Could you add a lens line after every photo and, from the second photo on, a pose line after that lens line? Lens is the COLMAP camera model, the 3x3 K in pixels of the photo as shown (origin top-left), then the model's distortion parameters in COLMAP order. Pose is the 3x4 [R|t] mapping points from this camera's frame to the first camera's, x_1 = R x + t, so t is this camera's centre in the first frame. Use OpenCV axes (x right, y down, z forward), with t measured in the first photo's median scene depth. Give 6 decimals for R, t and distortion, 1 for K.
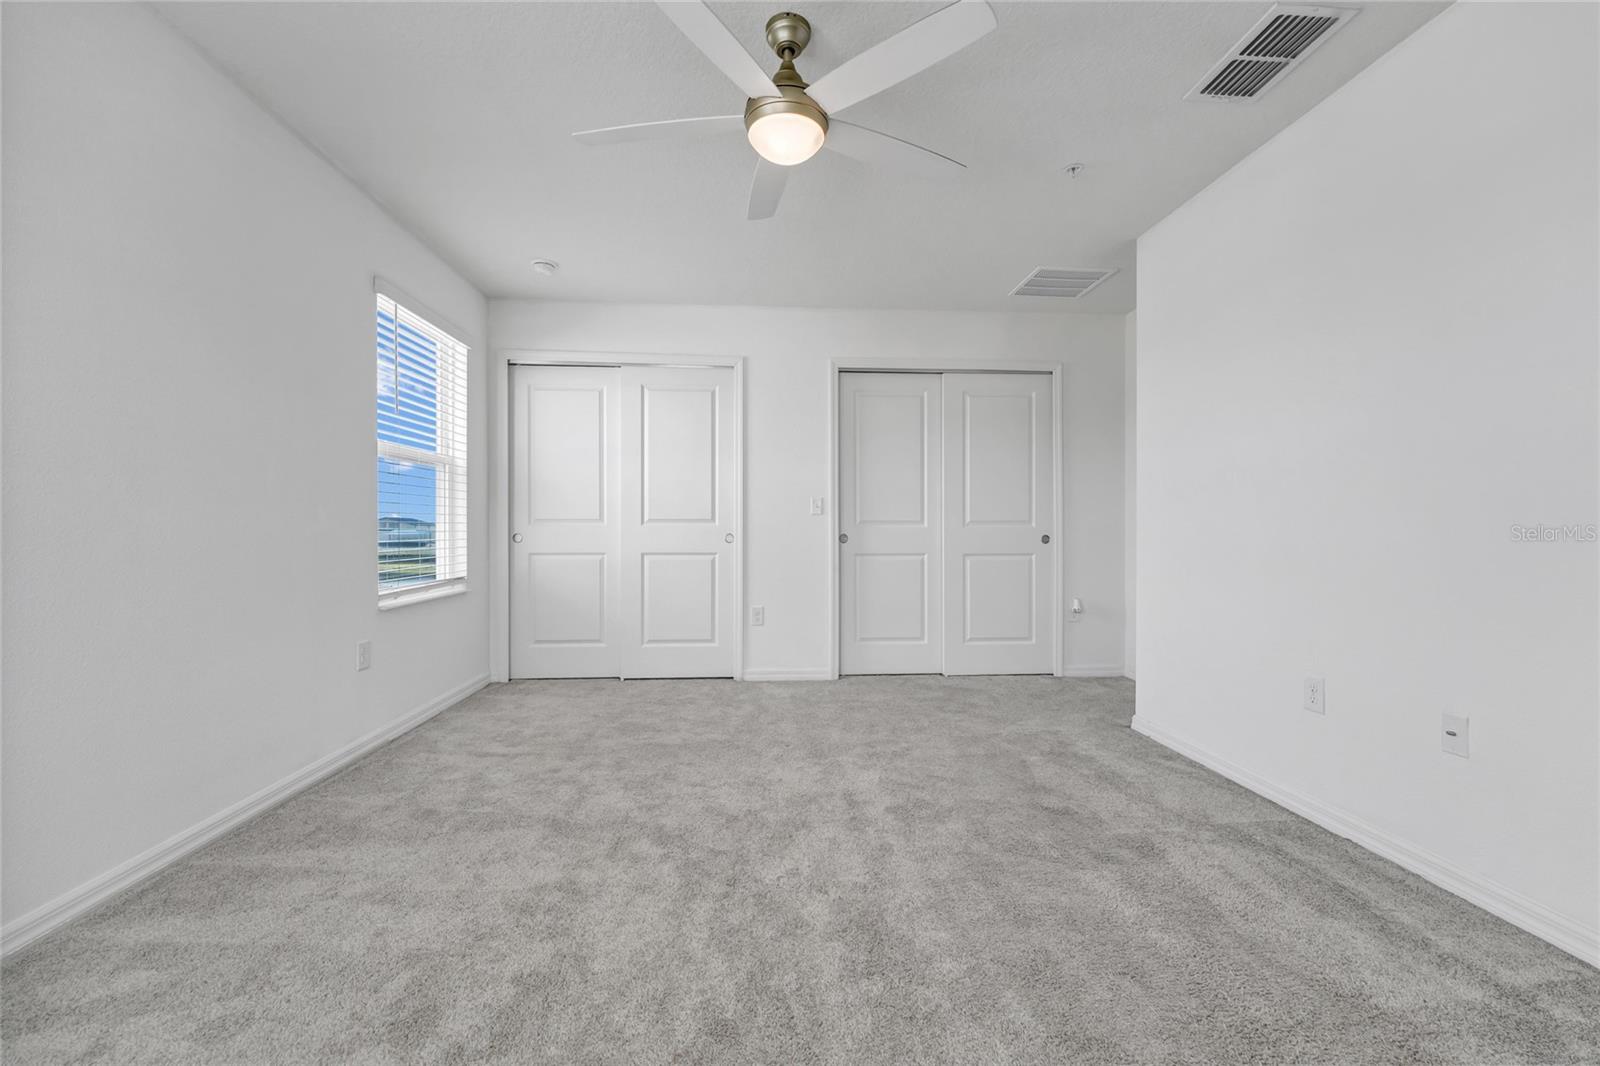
lens RADIAL K [[655.1, 0, 804.4], [0, 655.1, 533.7], [0, 0, 1]] dist [-0.000645, -0.000593]
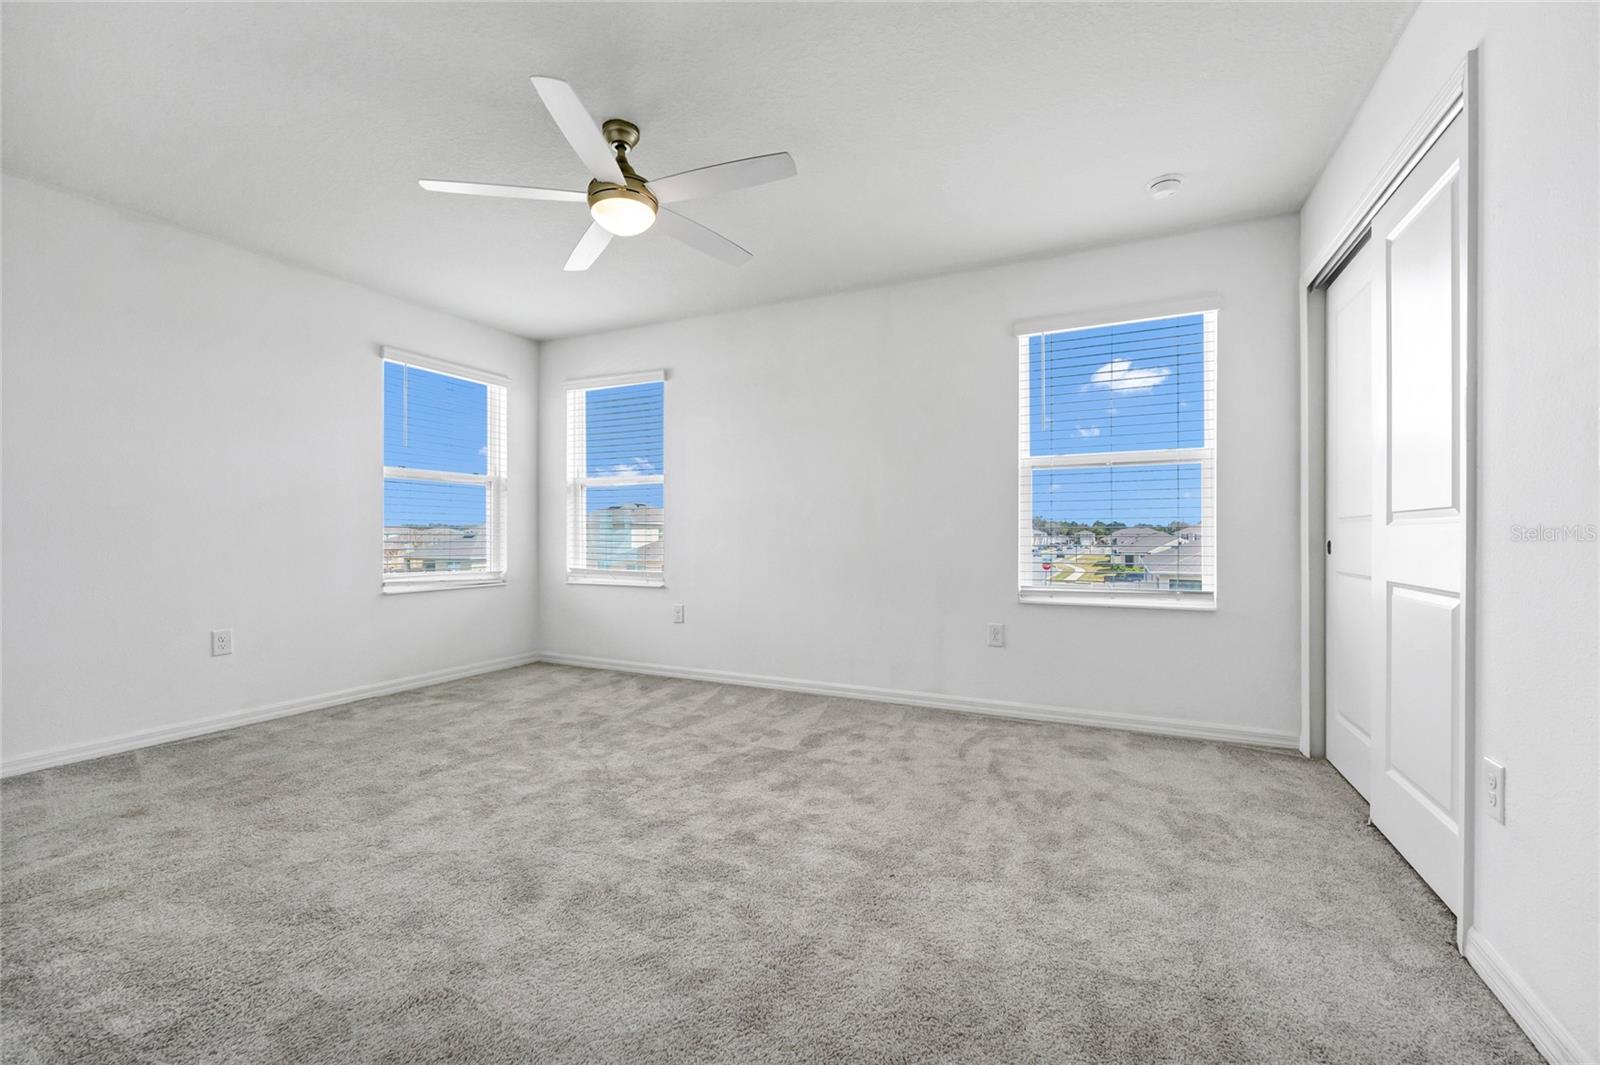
lens RADIAL K [[655.1, 0, 804.4], [0, 655.1, 533.2], [0, 0, 1]] dist [-0.000645, -0.000593]
pose [[-0.496743, 0.000128, -0.867898, 0.568402], [0.000969, 0.999999, -0.000407, -0.009040], [0.867897, -0.001044, -0.496743, 1.249114]]
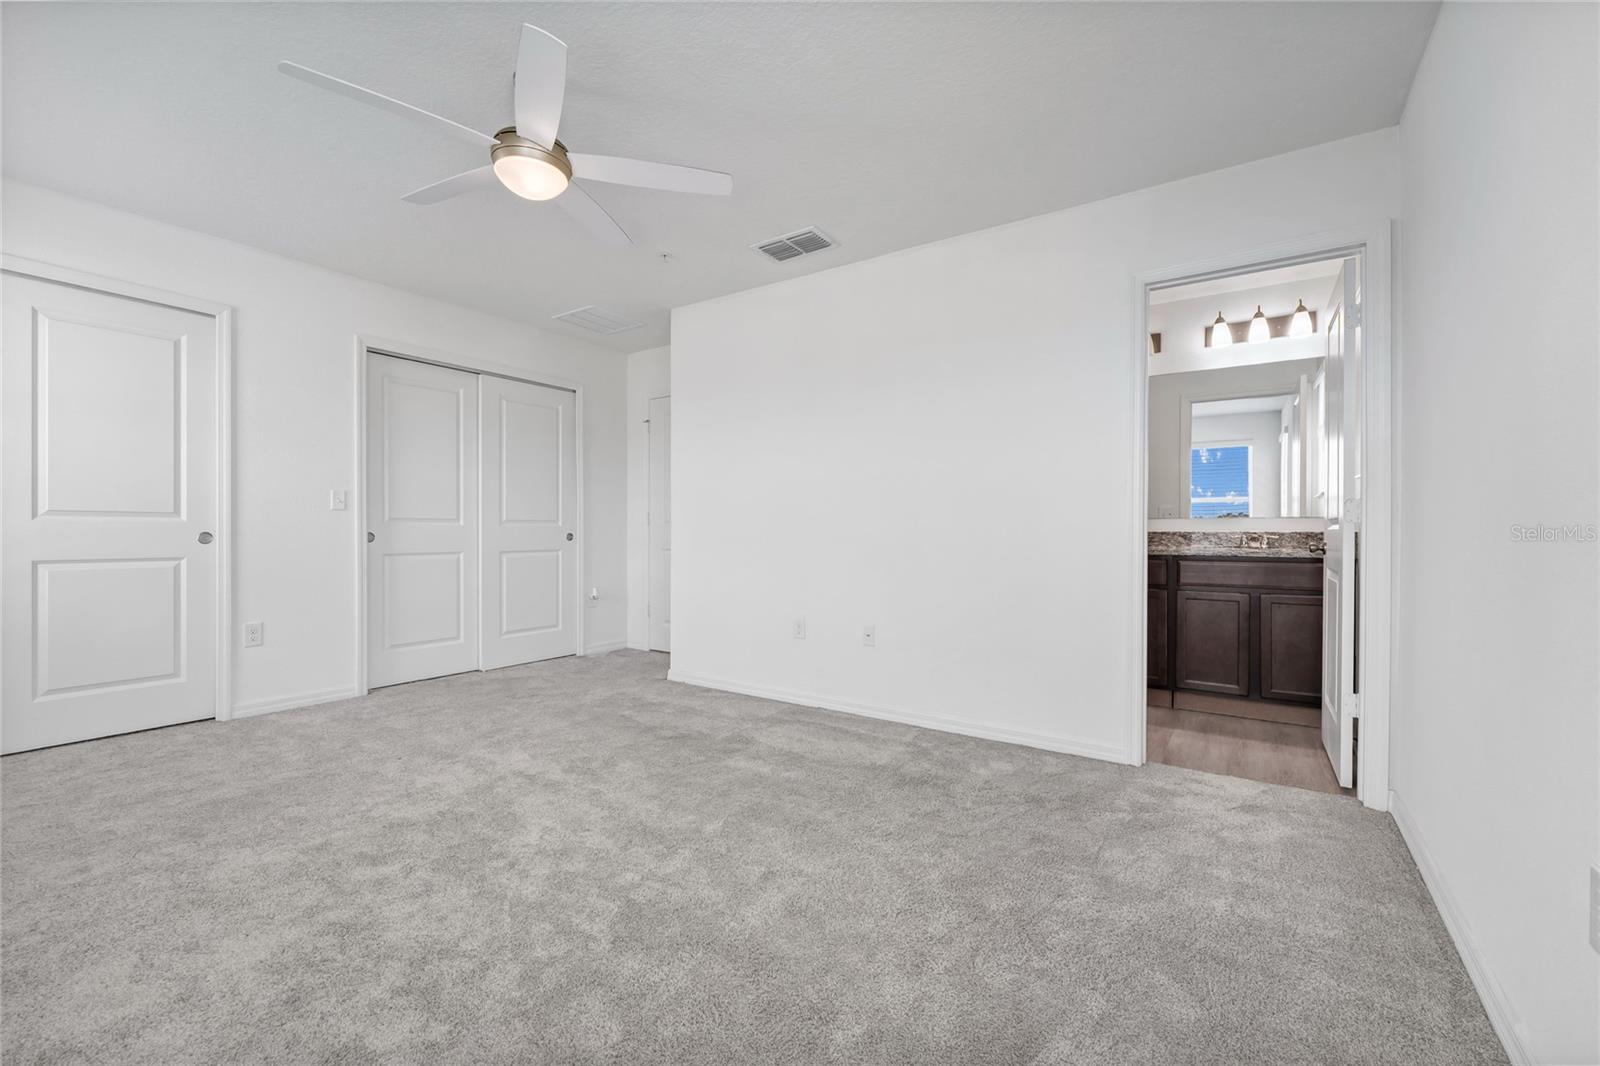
lens RADIAL K [[655.1, 0, 804.4], [0, 655.1, 533.7], [0, 0, 1]] dist [-0.000645, -0.000593]
pose [[0.619691, -0.001999, 0.784843, -0.410297], [-0.000882, 0.999994, 0.003243, -0.001502], [-0.784845, -0.002702, 0.619686, -0.035858]]
